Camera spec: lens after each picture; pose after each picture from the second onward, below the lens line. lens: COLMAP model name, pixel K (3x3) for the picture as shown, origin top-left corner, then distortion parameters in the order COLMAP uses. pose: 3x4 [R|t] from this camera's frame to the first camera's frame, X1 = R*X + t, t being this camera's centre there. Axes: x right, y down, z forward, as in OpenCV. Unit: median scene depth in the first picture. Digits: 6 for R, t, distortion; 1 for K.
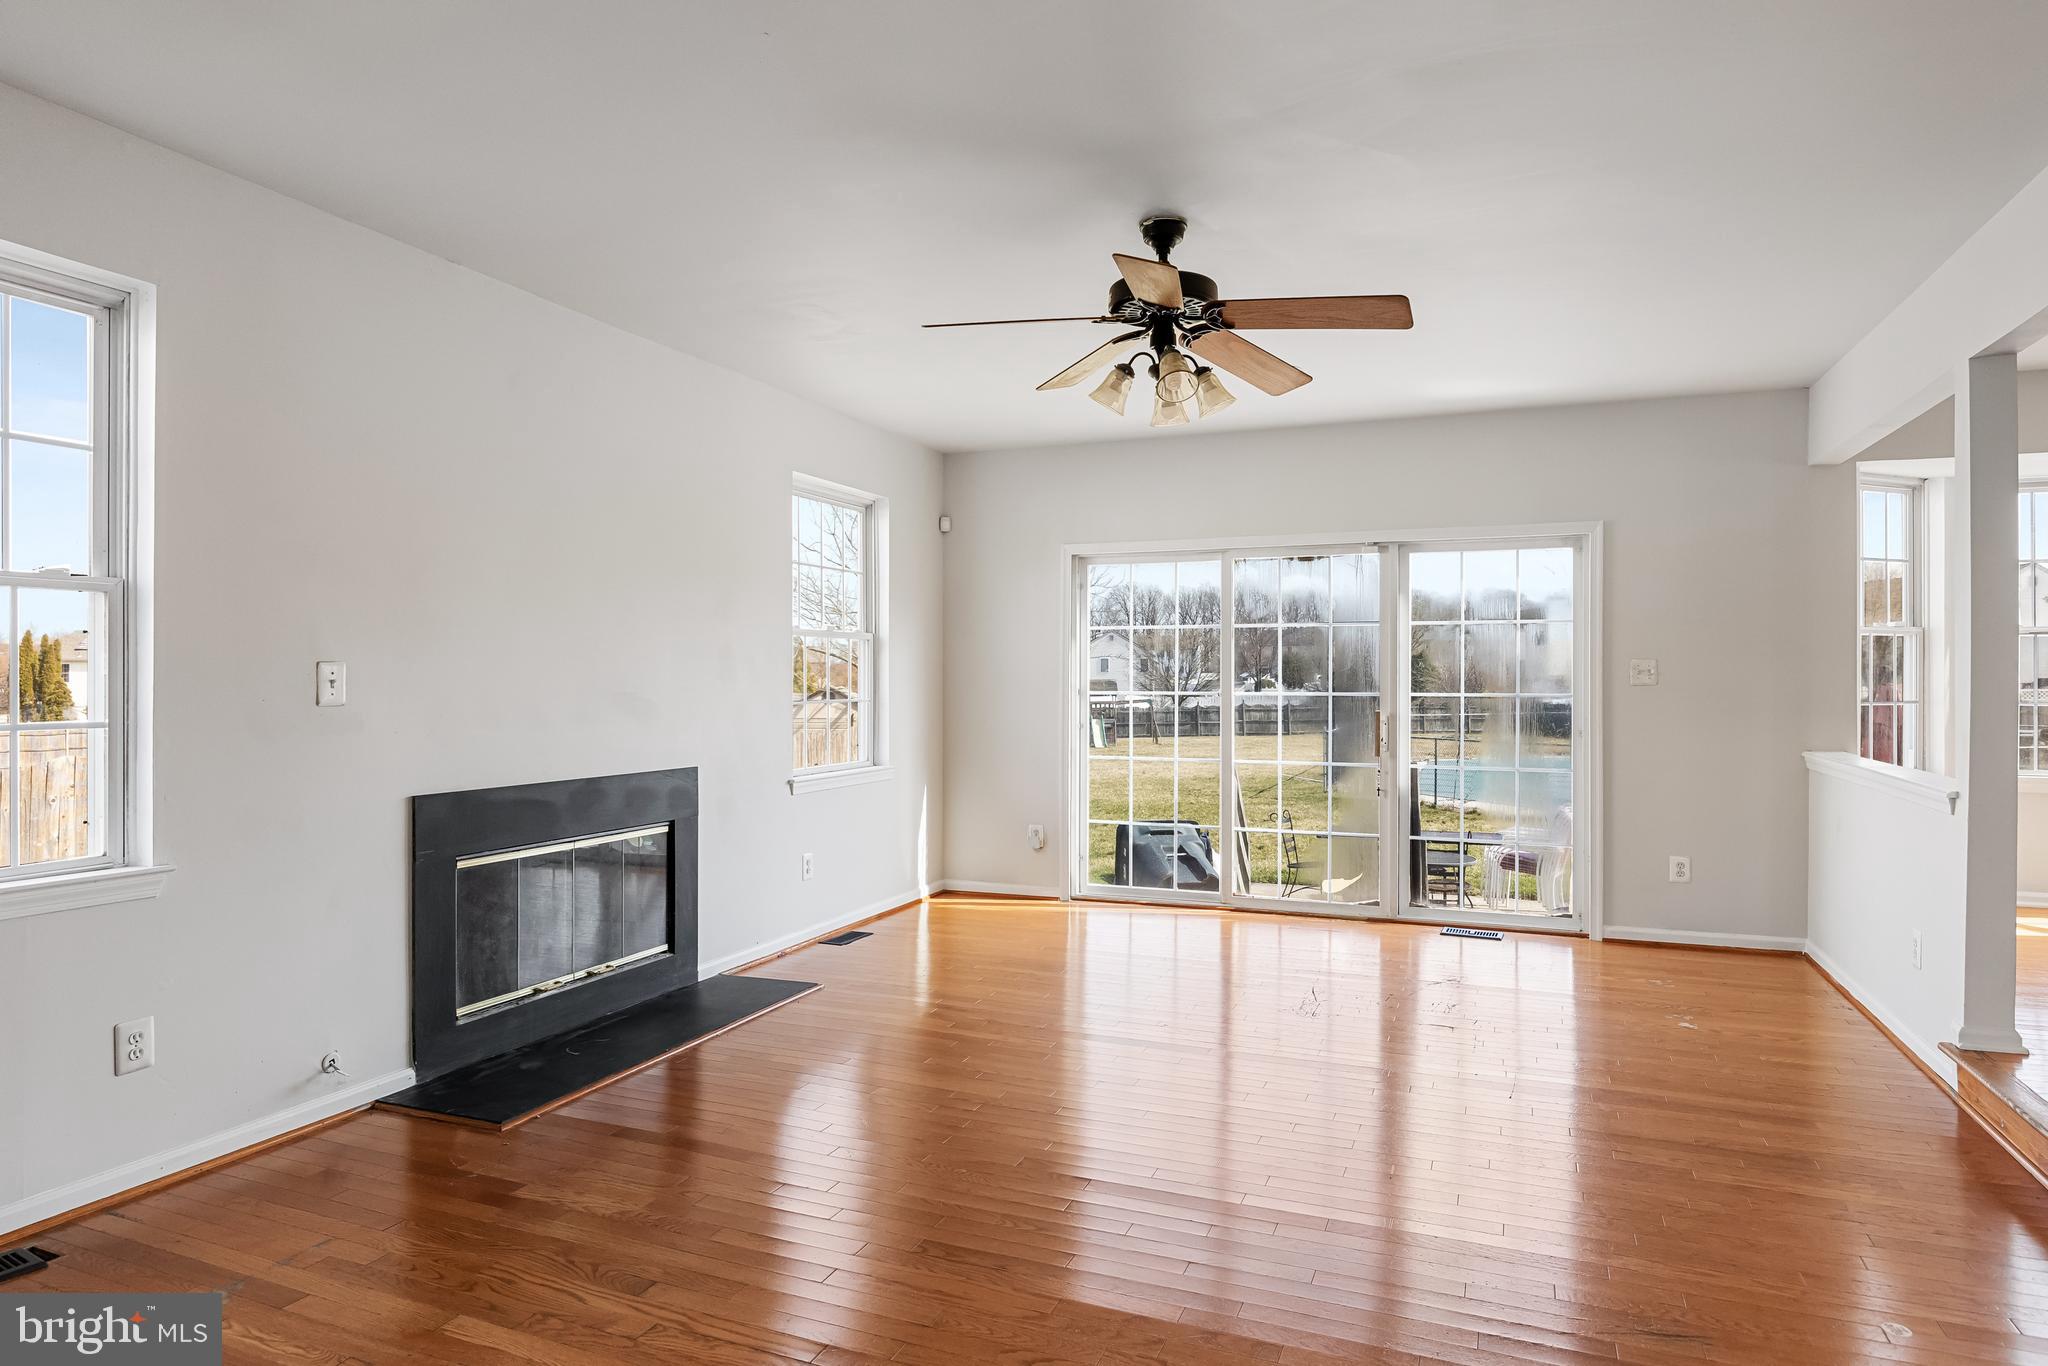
lens RADIAL K [[1195.3, 0, 1027.5], [0, 1195.3, 675.3], [0, 0, 1]] dist [-0.008339, -0.000953]
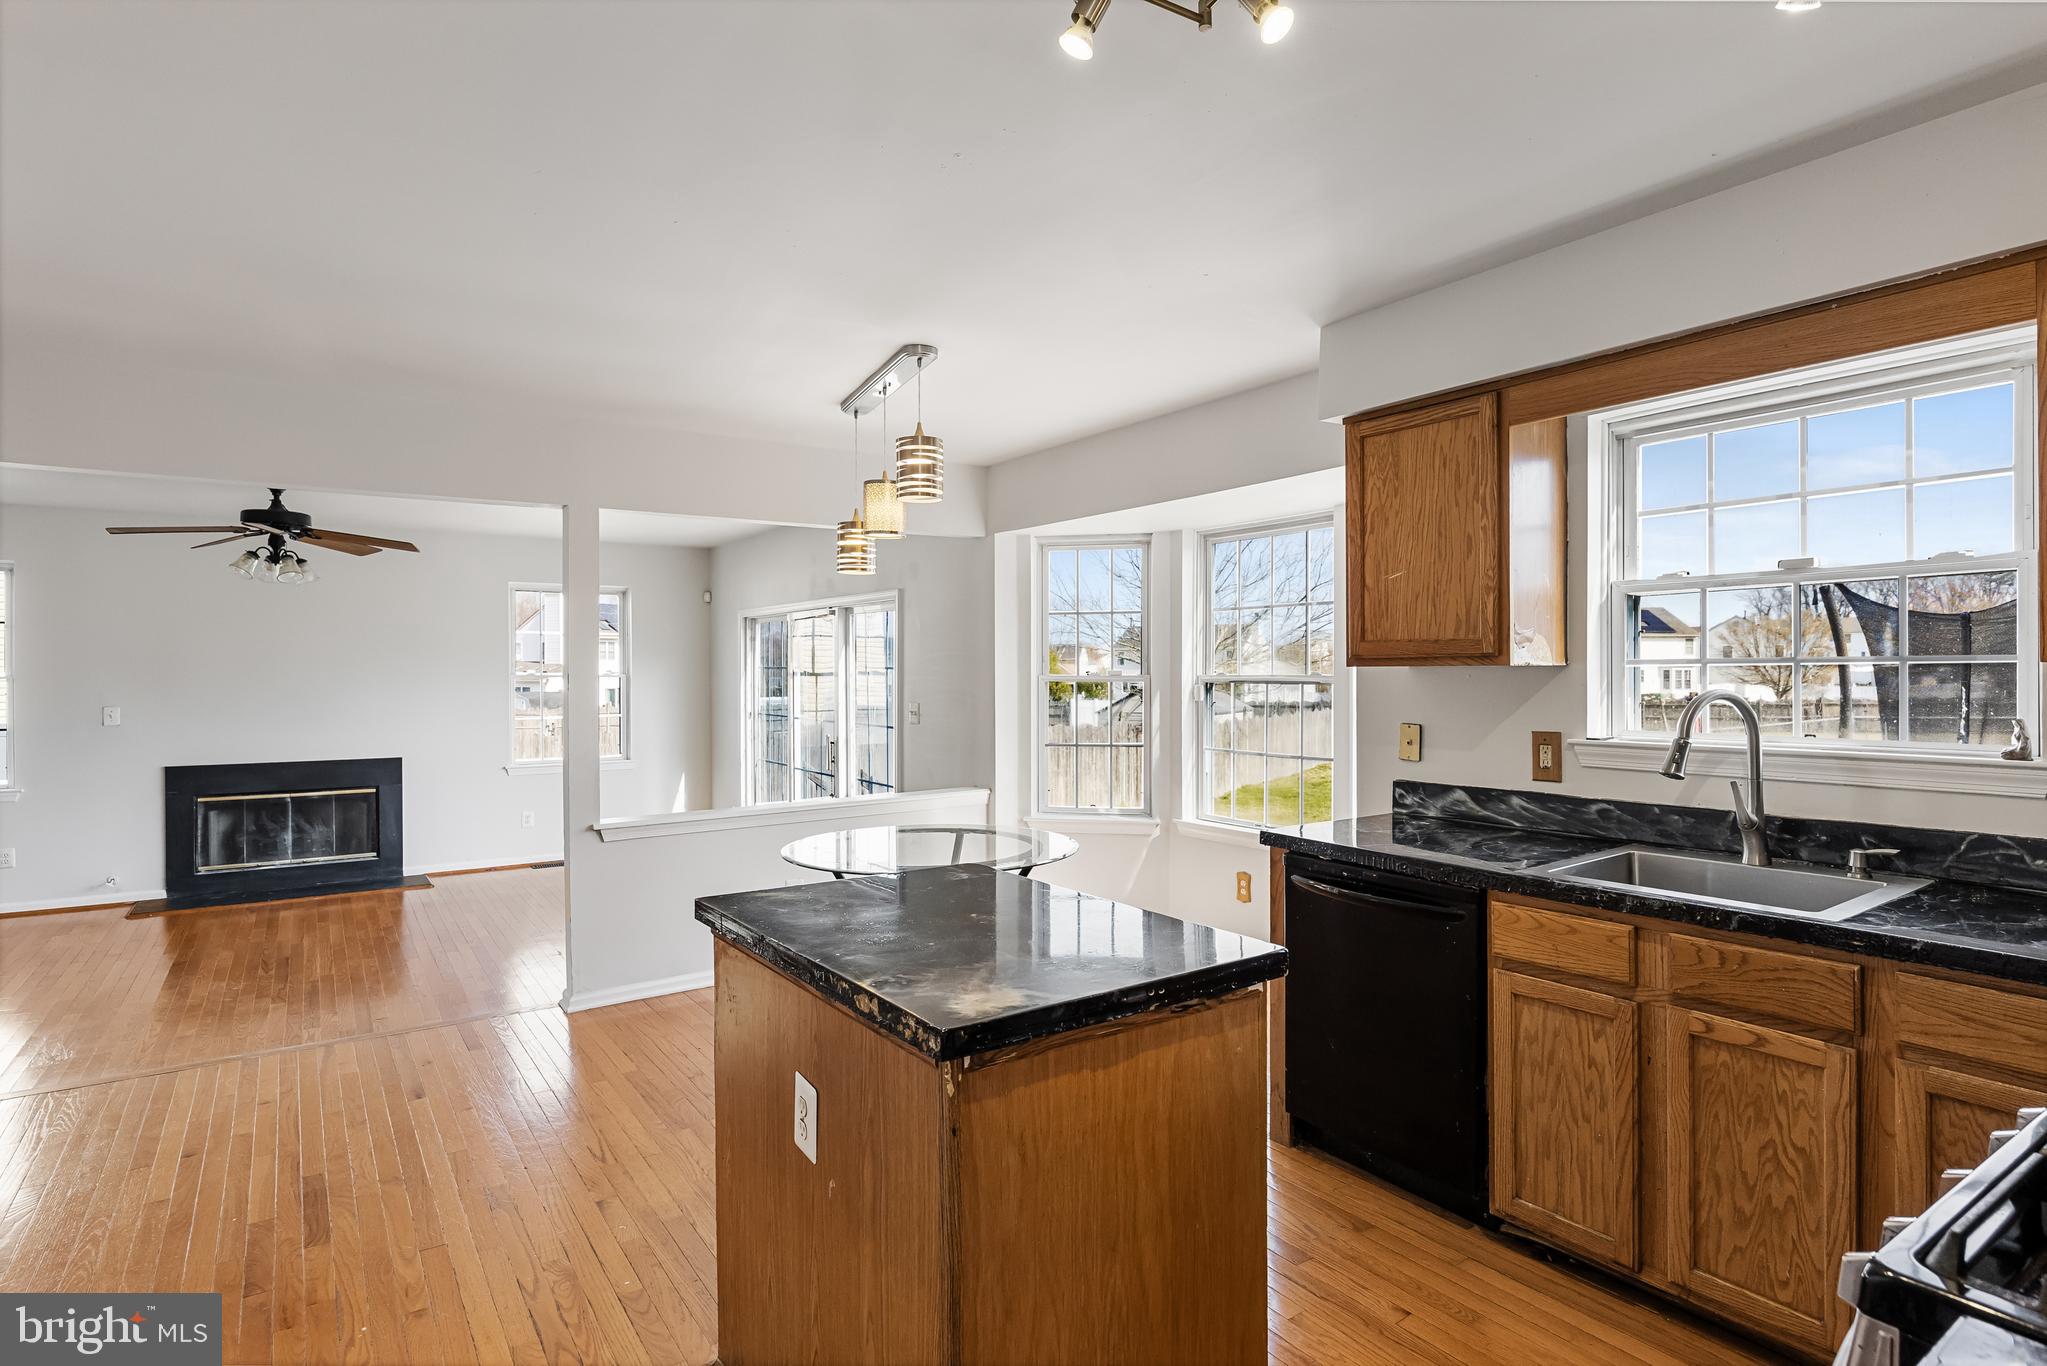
lens RADIAL K [[1053.8, 0, 1029.1], [0, 1053.8, 678.0], [0, 0, 1]] dist [-0.003287, 0.001777]
pose [[0.831769, 0.003427, -0.555111, 1.190615], [0.004274, 0.999912, 0.012577, -0.050541], [0.555105, -0.012833, 0.831681, 0.168908]]
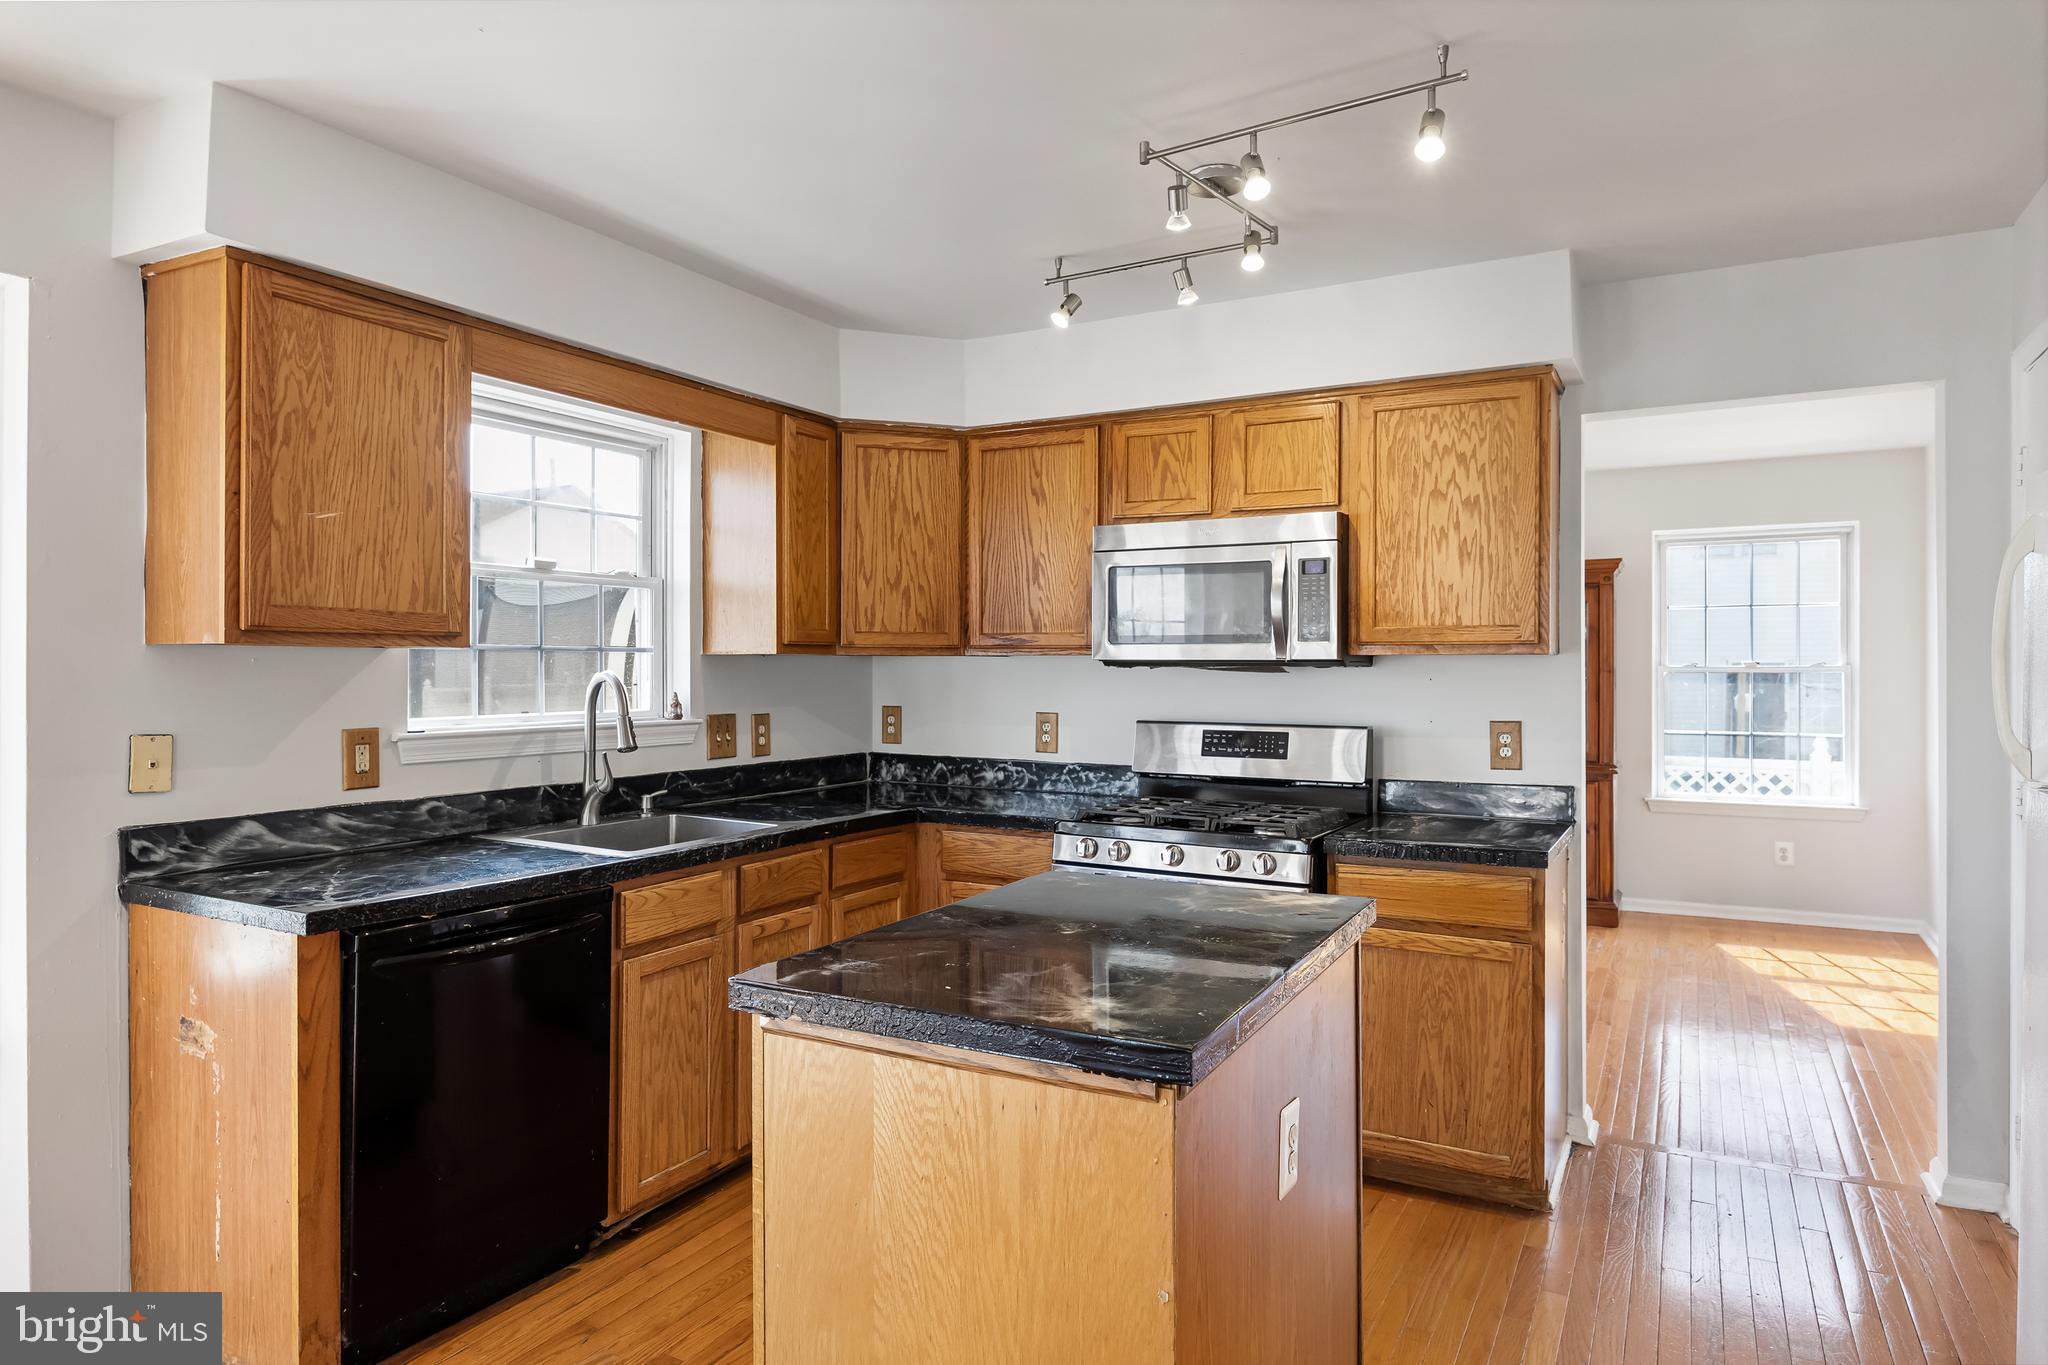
lens RADIAL K [[1195.3, 0, 1029.9], [0, 1195.3, 668.0], [0, 0, 1]] dist [-0.008339, -0.000953]
pose [[0.126721, 0.005069, 0.991925, 0.667111], [-0.005148, 0.999977, -0.004453, -0.040312], [-0.991925, -0.004542, 0.126745, 0.410863]]
